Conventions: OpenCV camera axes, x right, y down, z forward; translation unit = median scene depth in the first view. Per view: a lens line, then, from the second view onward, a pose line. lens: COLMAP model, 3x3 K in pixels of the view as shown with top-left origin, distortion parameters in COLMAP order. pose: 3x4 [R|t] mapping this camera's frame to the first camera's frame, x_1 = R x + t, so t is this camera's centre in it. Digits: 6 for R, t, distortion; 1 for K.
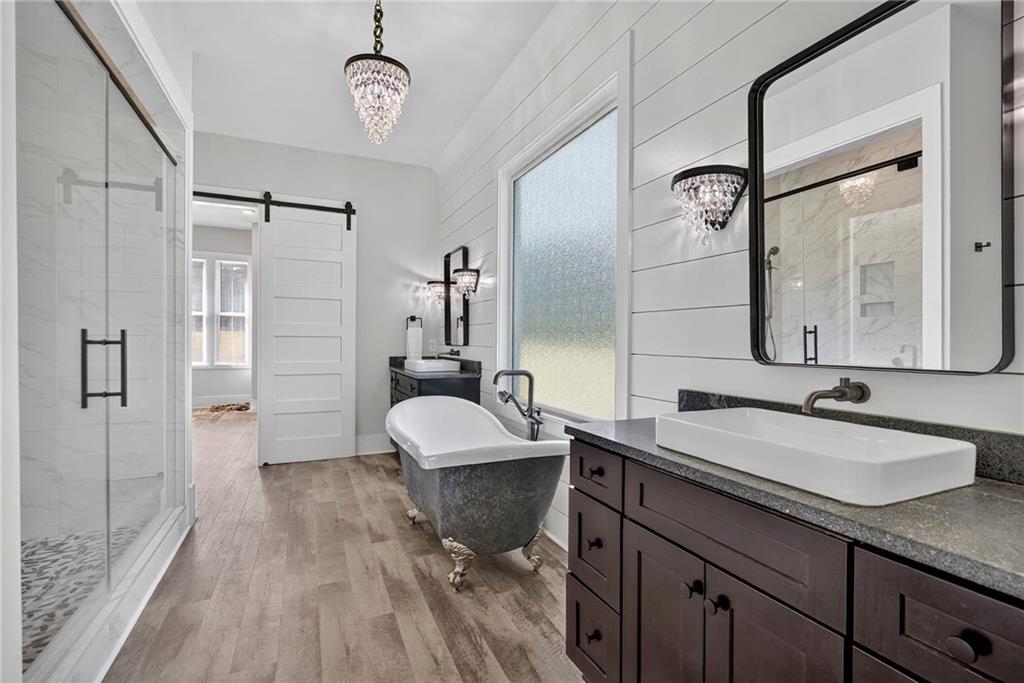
lens RADIAL K [[473.5, 0, 512.0], [0, 473.5, 341.5], [0, 0, 1]] dist [-0.001528, -0.000247]
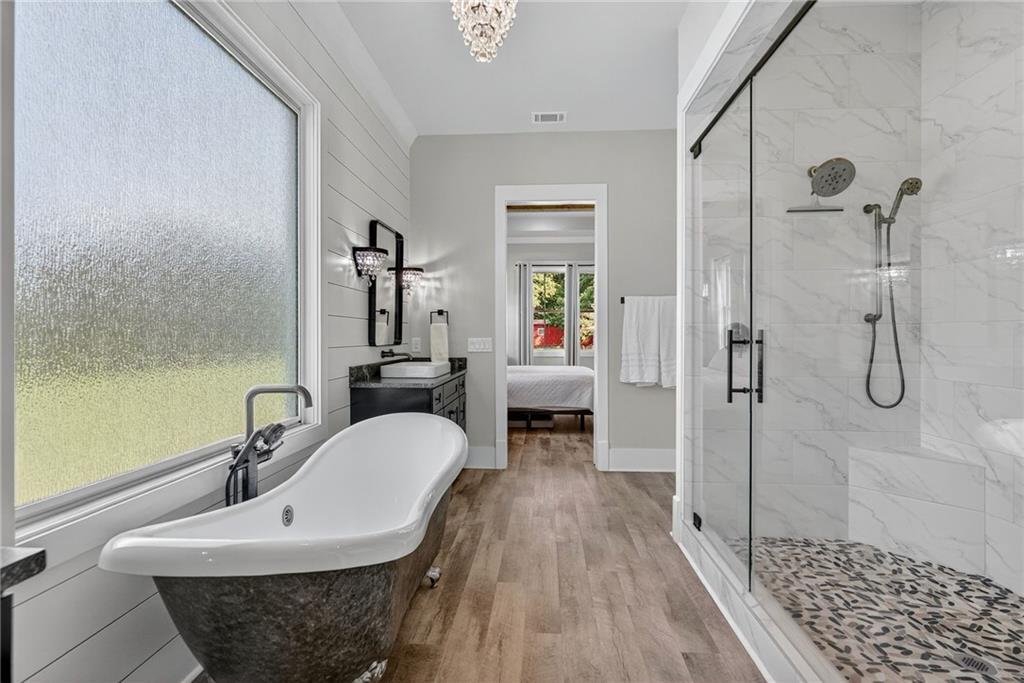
lens RADIAL K [[473.5, 0, 512.0], [0, 473.5, 341.5], [0, 0, 1]] dist [-0.001528, -0.000247]
pose [[-0.887286, -0.012983, 0.461037, -0.709071], [-0.006999, 0.999868, 0.014686, -0.012681], [-0.461167, 0.009803, -0.887259, 1.769019]]
